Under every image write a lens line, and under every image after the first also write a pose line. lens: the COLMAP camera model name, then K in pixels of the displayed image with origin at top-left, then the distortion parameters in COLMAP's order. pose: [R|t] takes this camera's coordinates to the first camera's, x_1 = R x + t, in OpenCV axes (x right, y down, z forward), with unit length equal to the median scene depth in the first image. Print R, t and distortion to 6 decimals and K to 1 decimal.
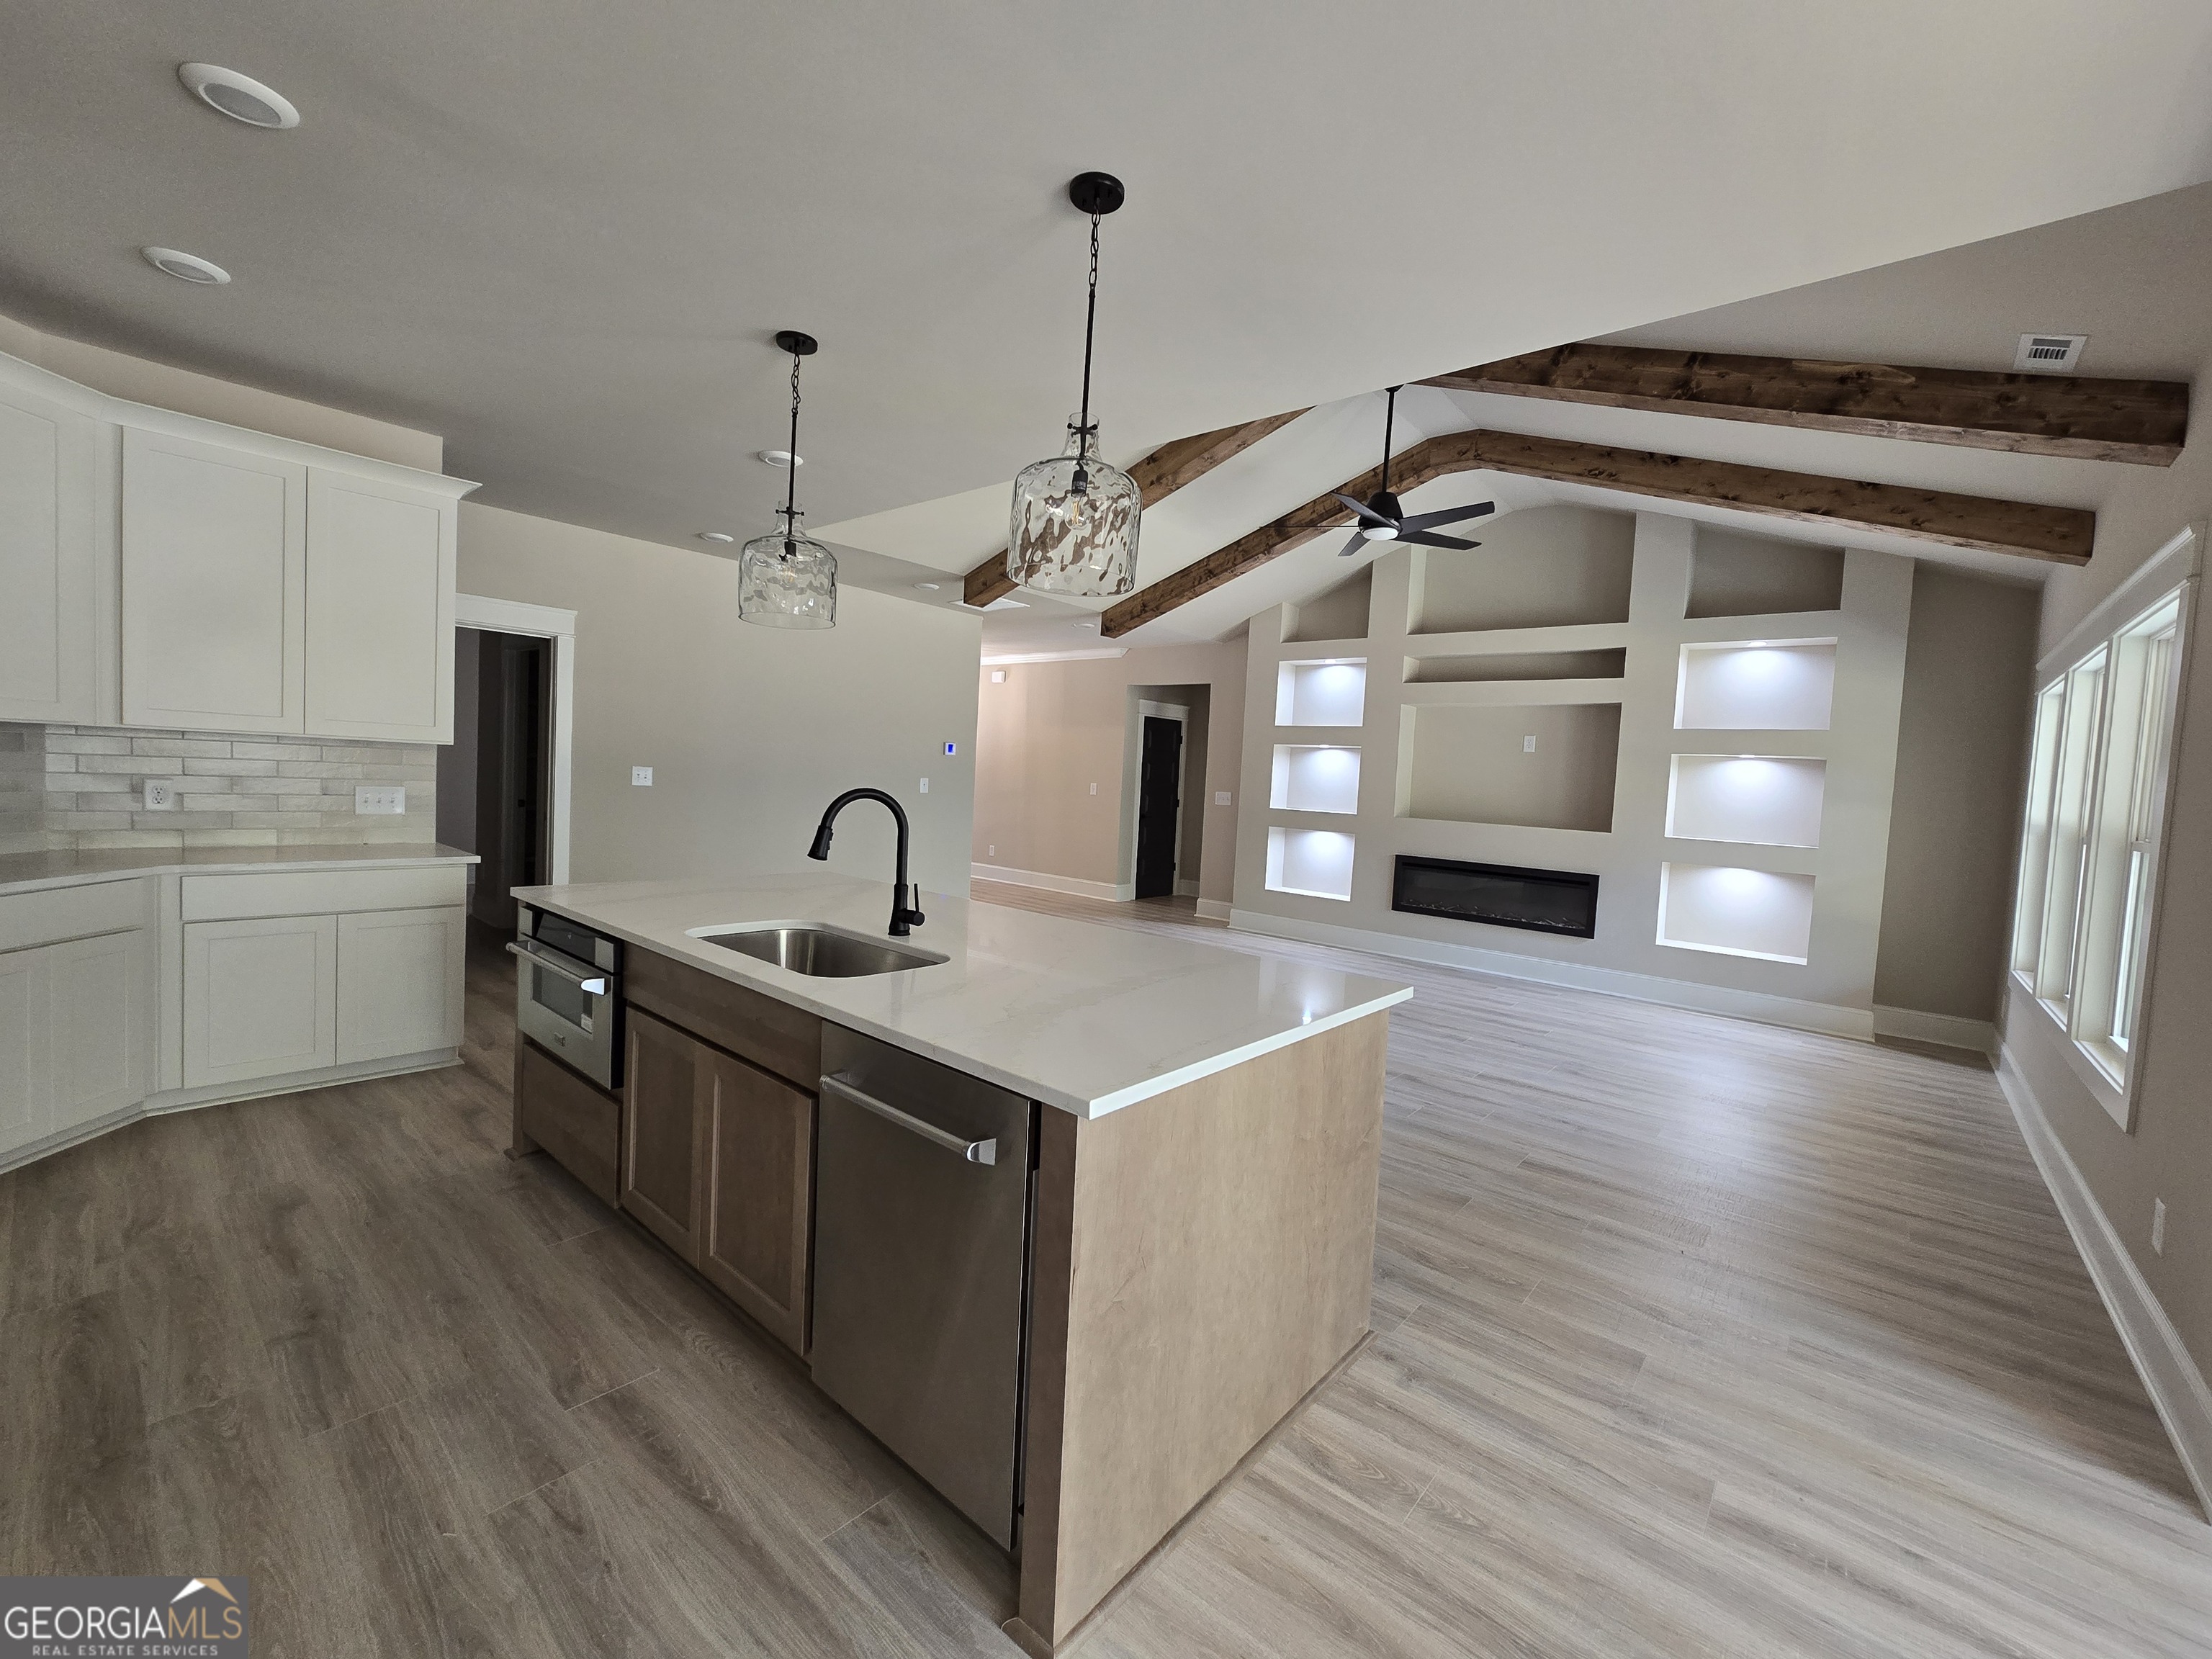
lens RADIAL K [[901.5, 0, 1112.2], [0, 901.5, 822.0], [0, 0, 1]] dist [-0.000482, -0.000244]
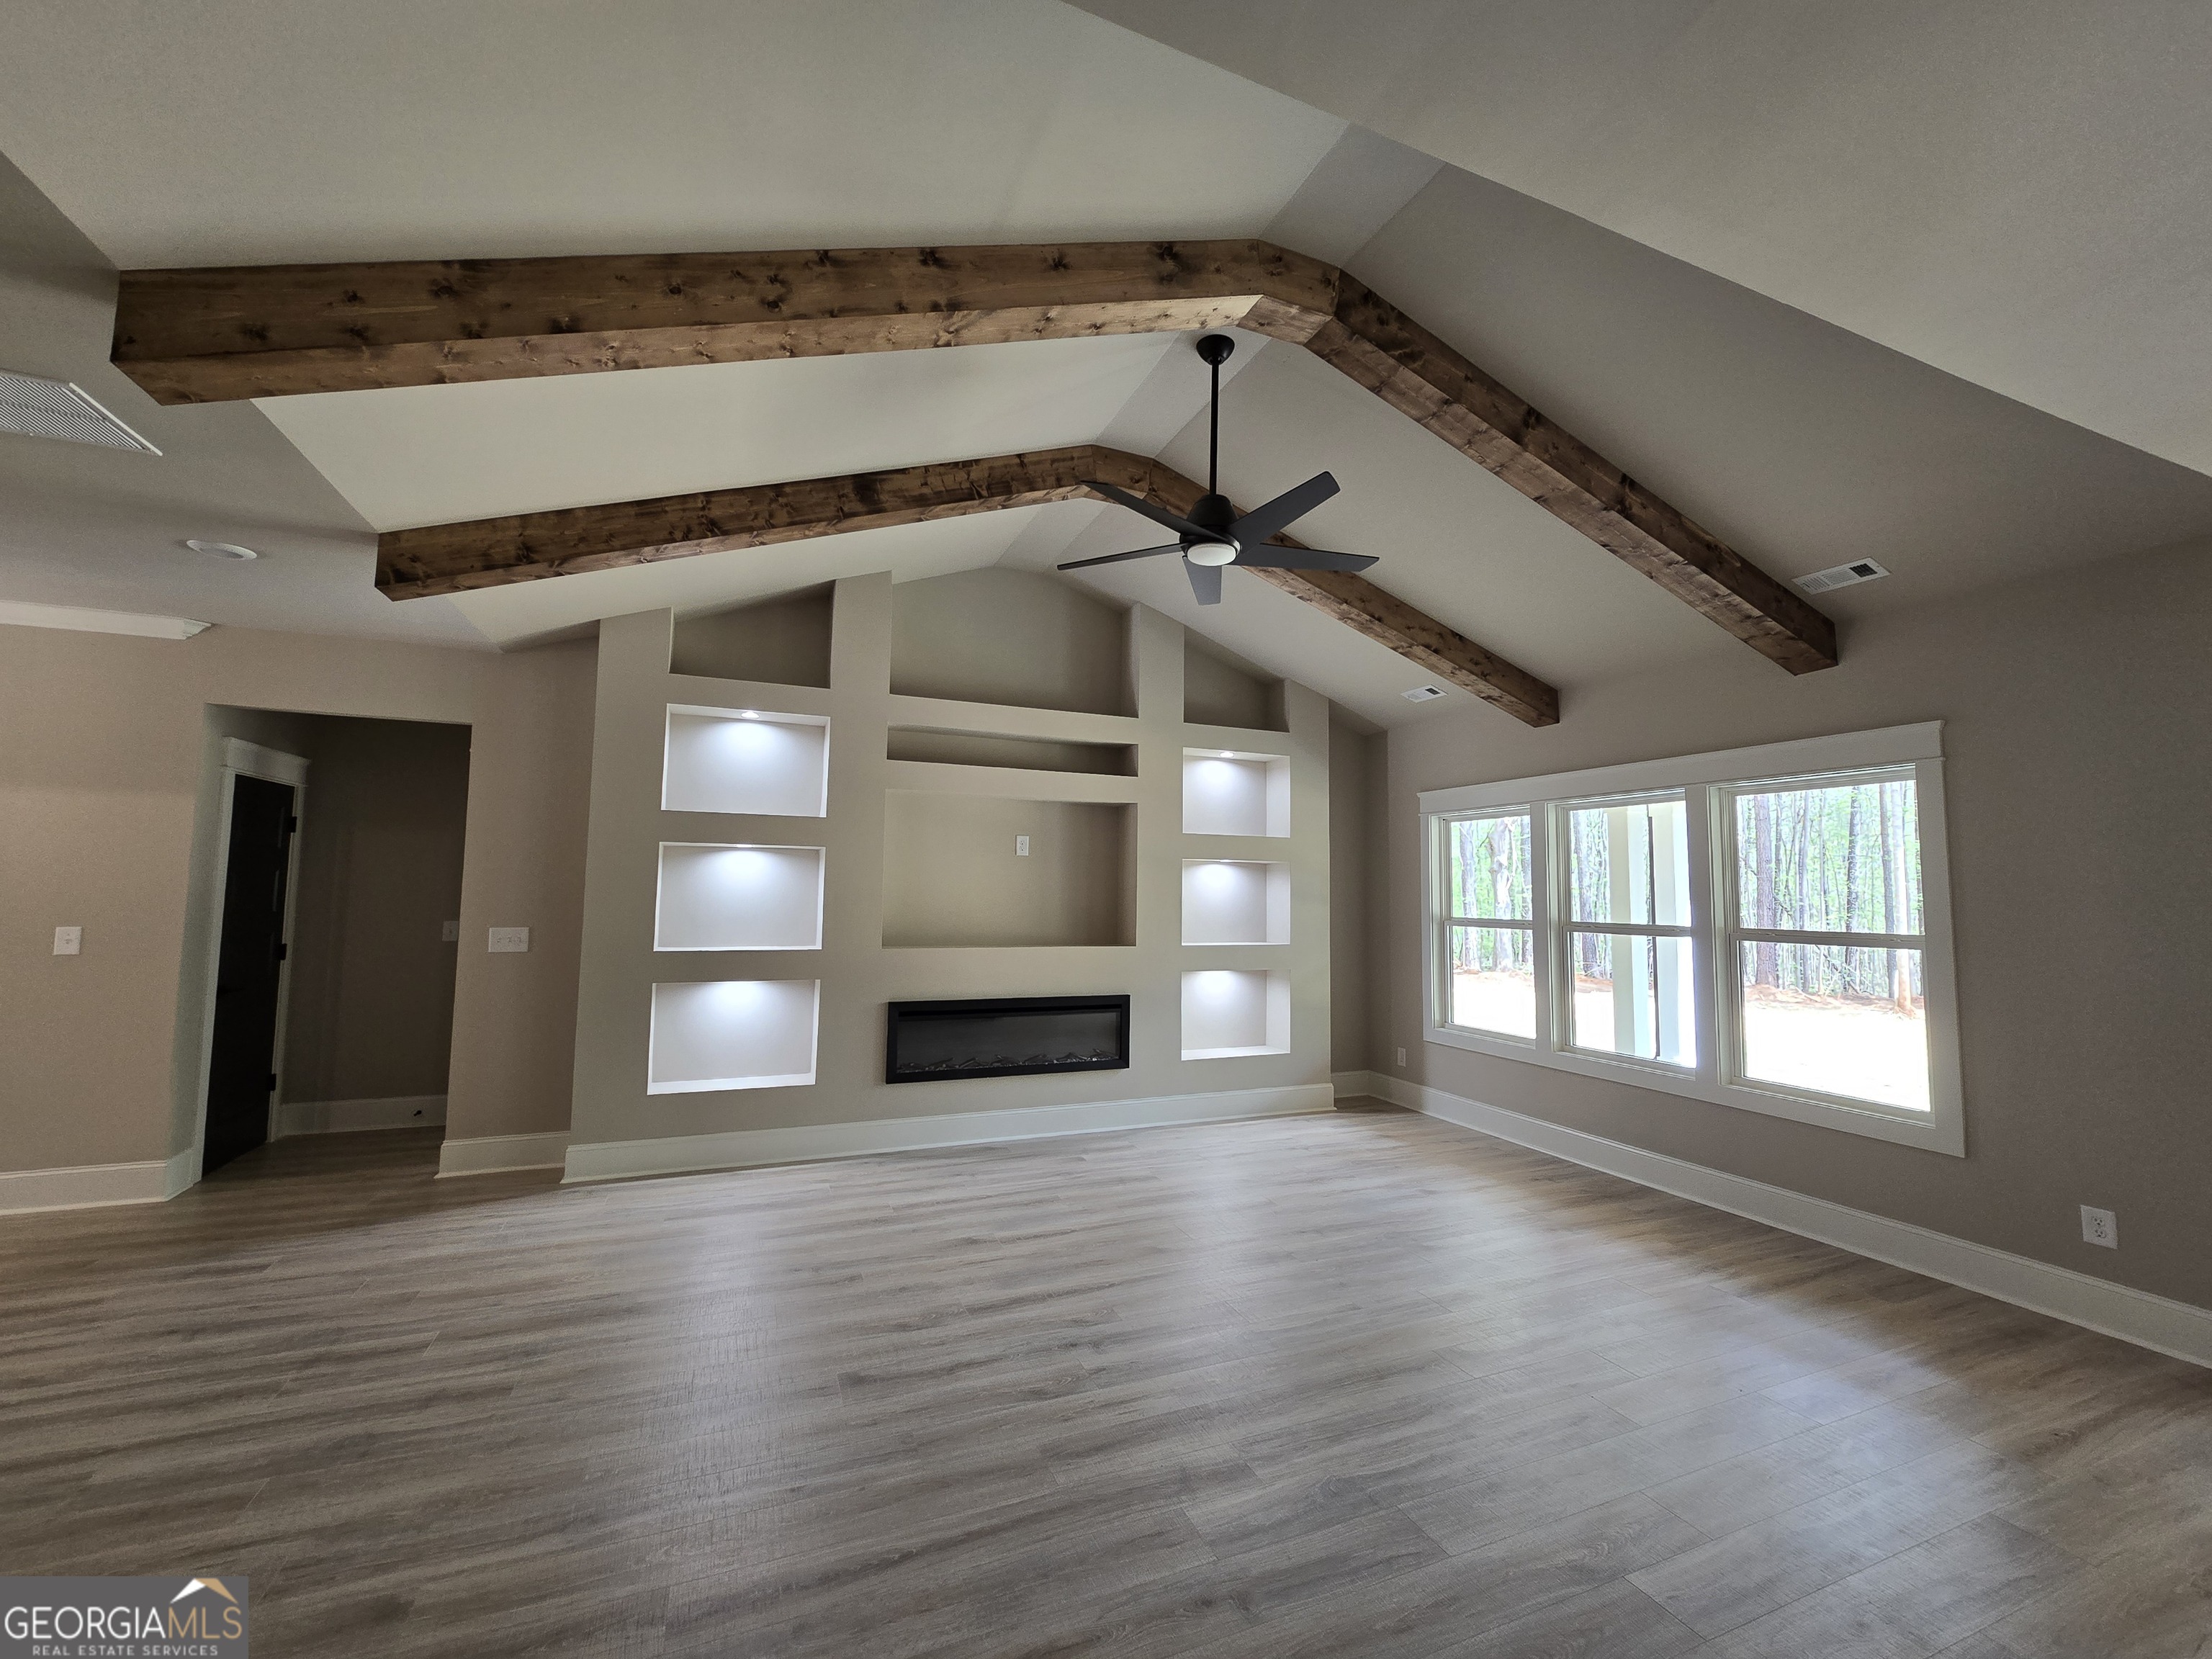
lens RADIAL K [[905.8, 0, 1111.9], [0, 905.8, 821.6], [0, 0, 1]] dist [-0.009292, 0.004799]
pose [[0.450157, 0.022365, 0.892669, -0.266141], [0.057495, 0.996886, -0.053970, -0.063030], [-0.891096, 0.075619, 0.447470, 0.588799]]
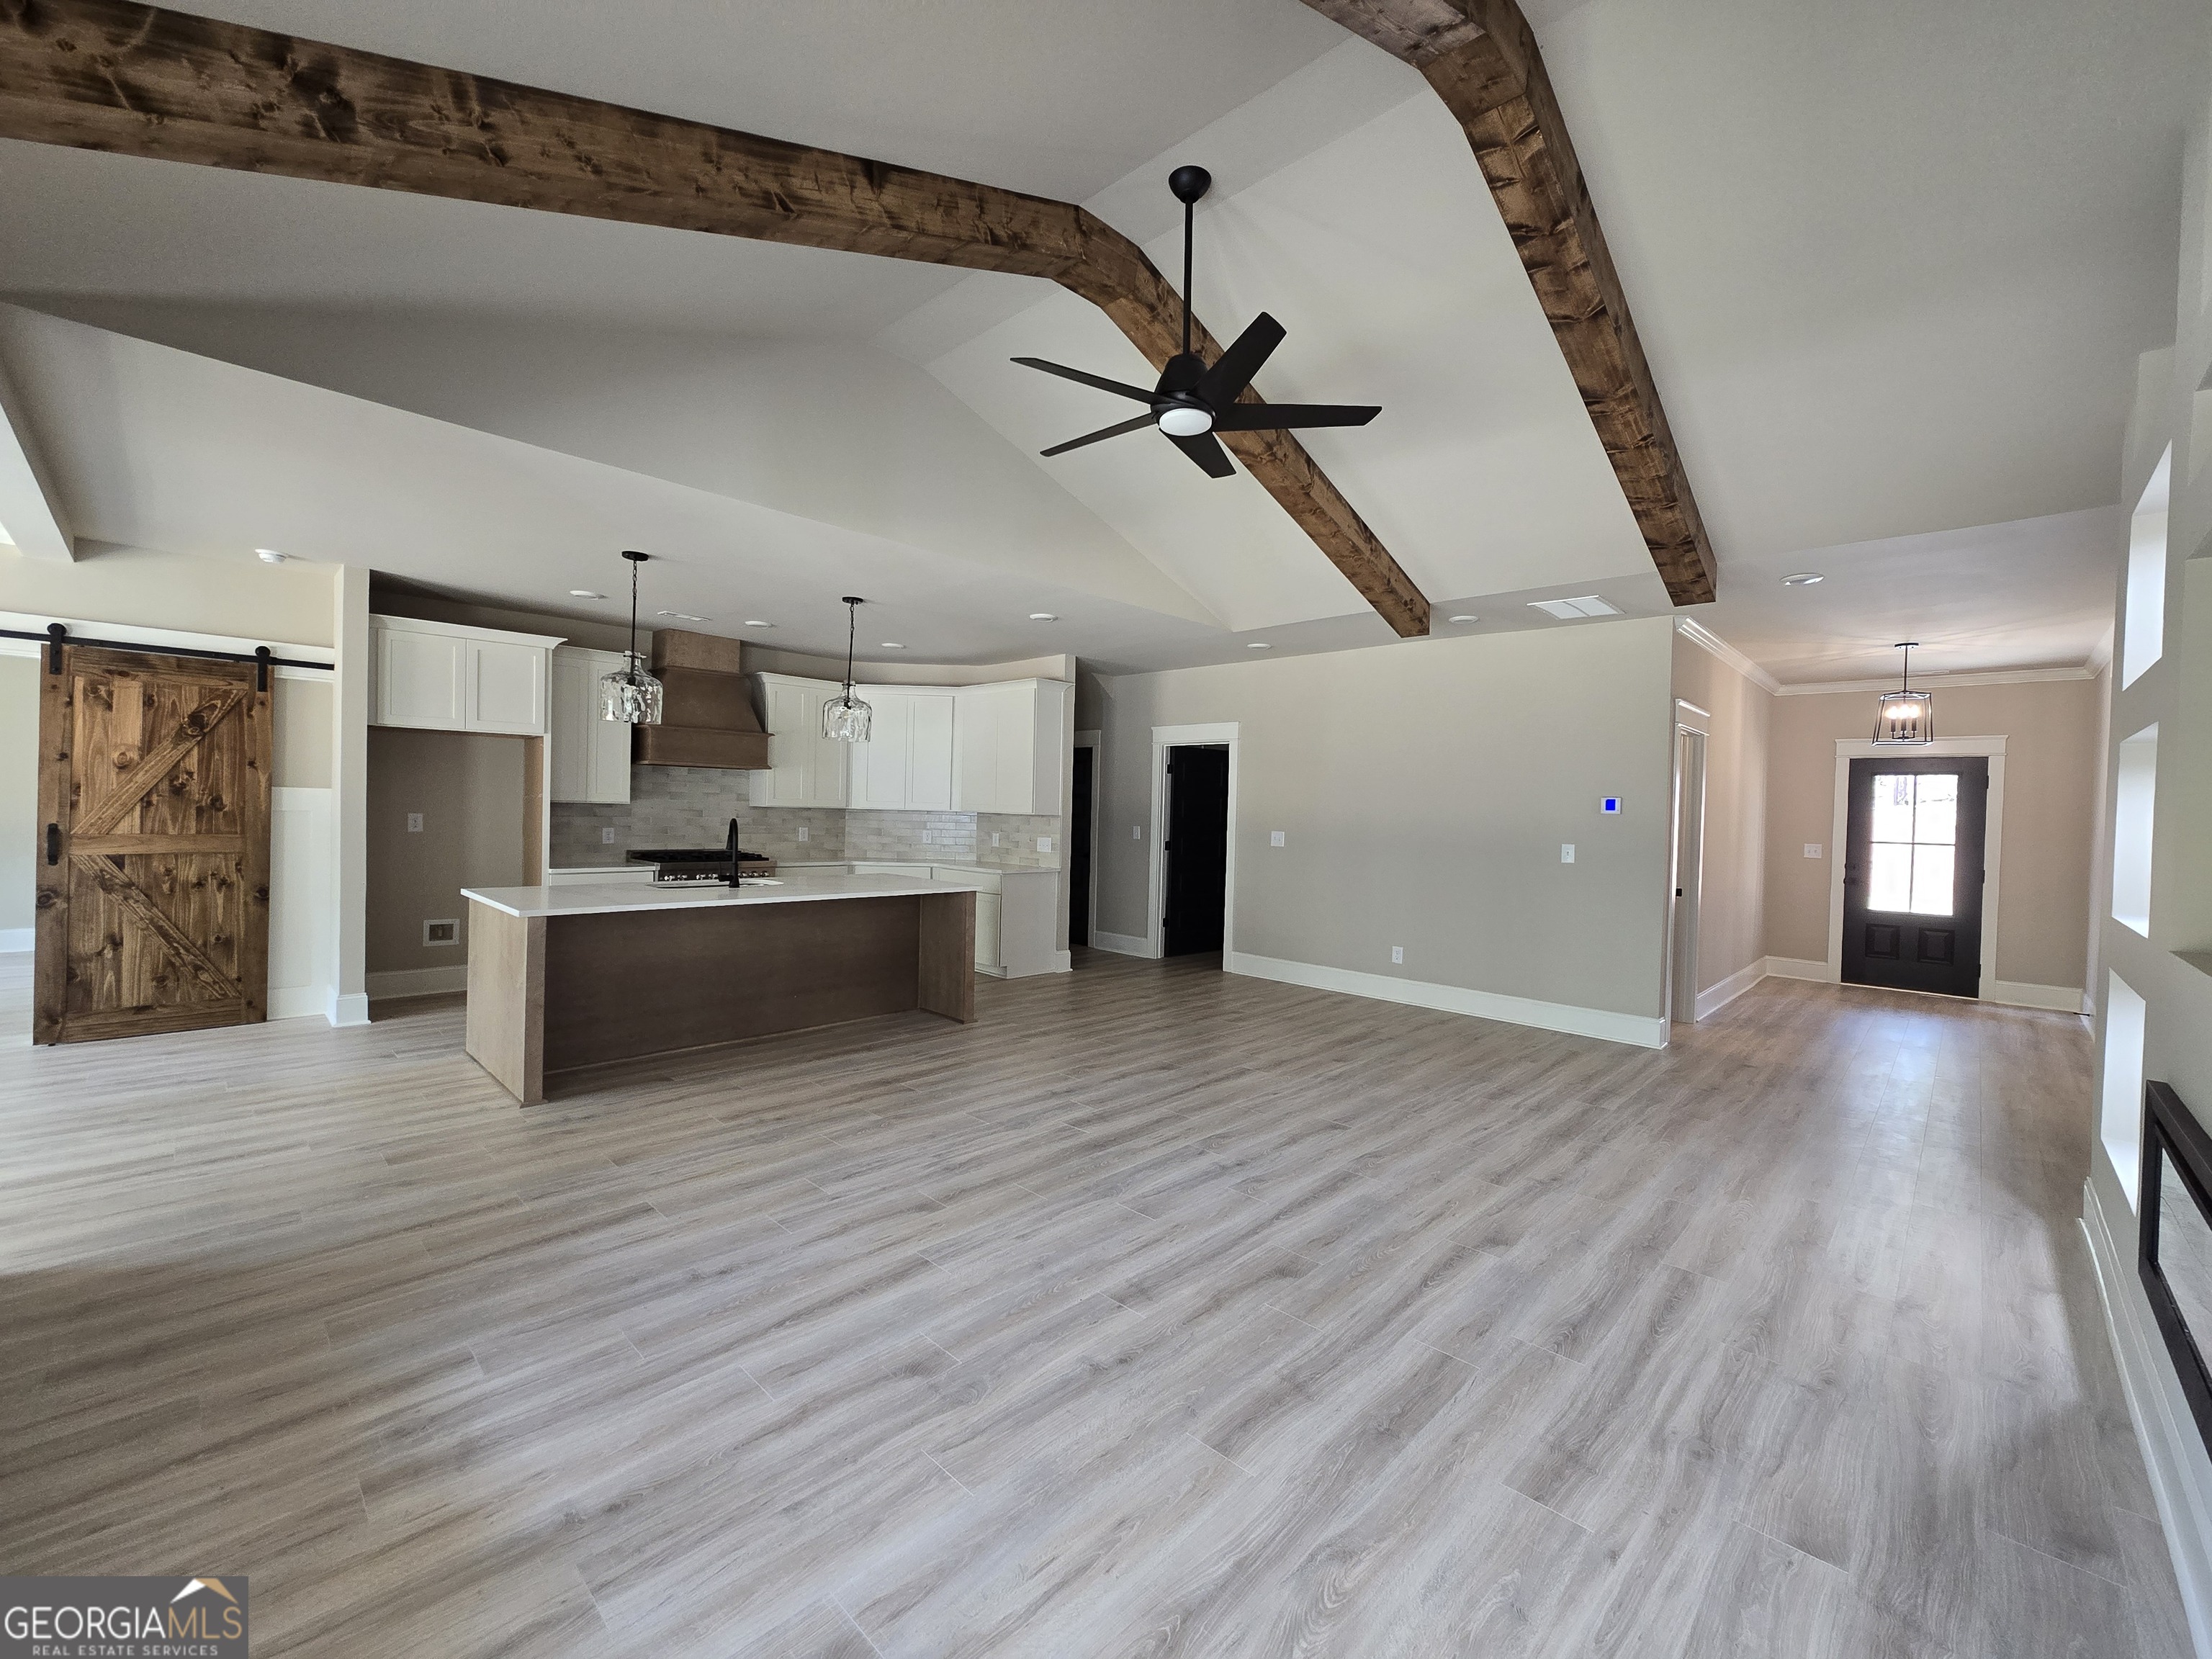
lens RADIAL K [[901.5, 0, 1112.2], [0, 901.5, 822.0], [0, 0, 1]] dist [-0.000482, -0.000244]
pose [[-0.057612, -0.040071, -0.997535, 0.699853], [-0.081526, 0.996046, -0.035302, -0.009714], [0.995005, 0.079291, -0.060651, 0.768129]]
